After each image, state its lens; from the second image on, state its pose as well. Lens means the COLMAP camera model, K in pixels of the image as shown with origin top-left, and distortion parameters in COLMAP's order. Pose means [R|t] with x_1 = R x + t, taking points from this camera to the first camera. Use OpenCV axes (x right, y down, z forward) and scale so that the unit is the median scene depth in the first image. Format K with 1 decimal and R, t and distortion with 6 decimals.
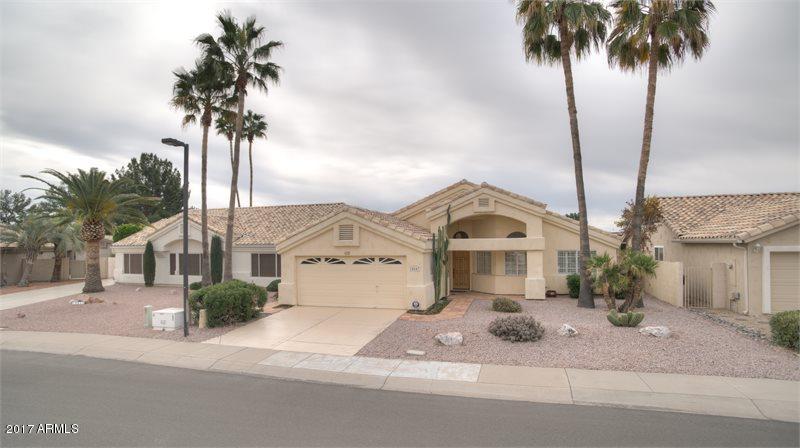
lens RADIAL K [[410.6, 0, 400.2], [0, 410.6, 239.5], [0, 0, 1]] dist [-0.083441, 0.042622]
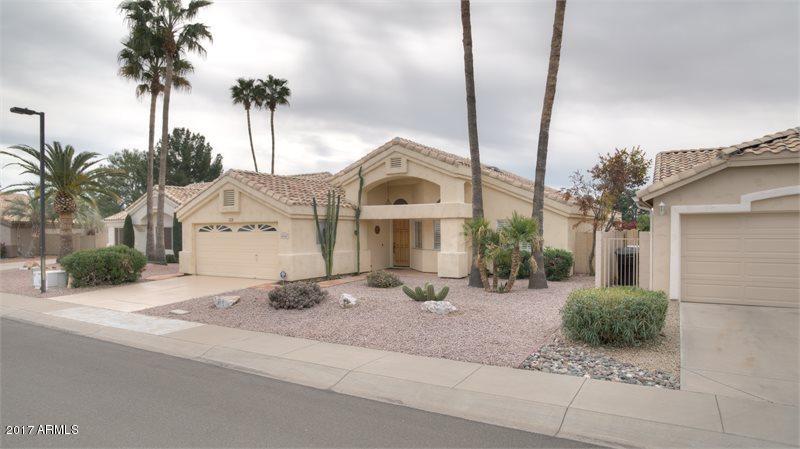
lens RADIAL K [[484.4, 0, 400.5], [0, 484.4, 239.5], [0, 0, 1]] dist [-0.038727, 0.000952]
pose [[0.966542, 0.010842, -0.256280, 0.499296], [-0.002433, 0.999449, 0.033108, 0.038348], [0.256498, -0.031377, 0.966035, 0.021611]]
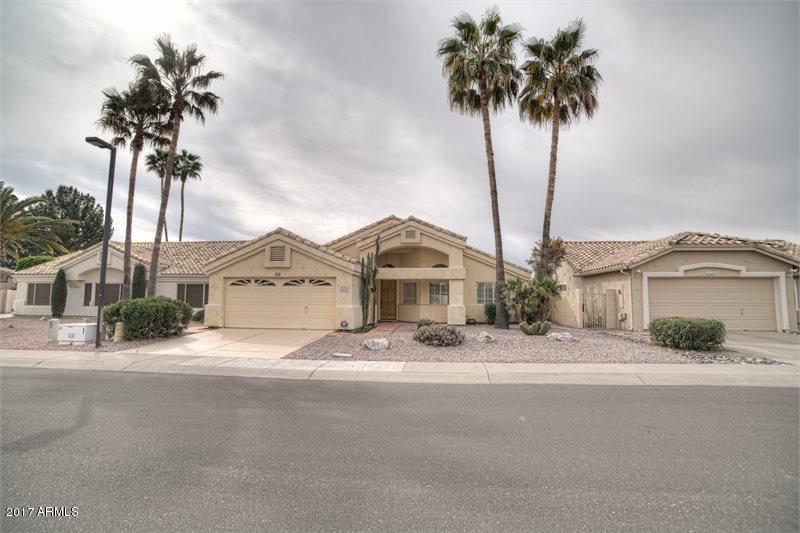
lens RADIAL K [[390.7, 0, 400.0], [0, 390.7, 266.5], [0, 0, 1]] dist [-0.085265, 0.039870]
pose [[0.984509, 0.031316, 0.172513, 0.002670], [-0.018327, 0.996911, -0.076376, 0.076024], [-0.174372, 0.072031, 0.982042, 0.002445]]
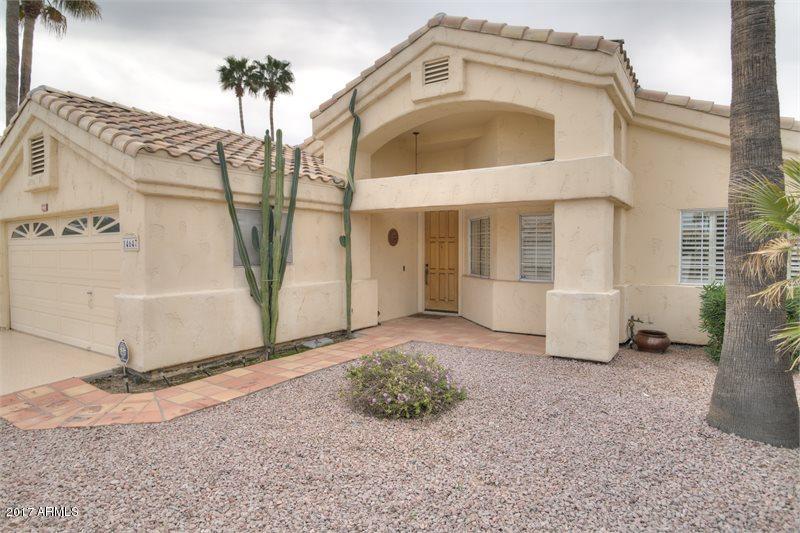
lens RADIAL K [[466.8, 0, 400.0], [0, 466.8, 266.5], [0, 0, 1]] dist [-0.077320, 0.060068]
pose [[0.952071, 0.022104, -0.305078, 0.315809], [-0.007687, 0.998799, 0.048379, 0.062261], [0.305781, -0.043715, 0.951098, 0.635270]]
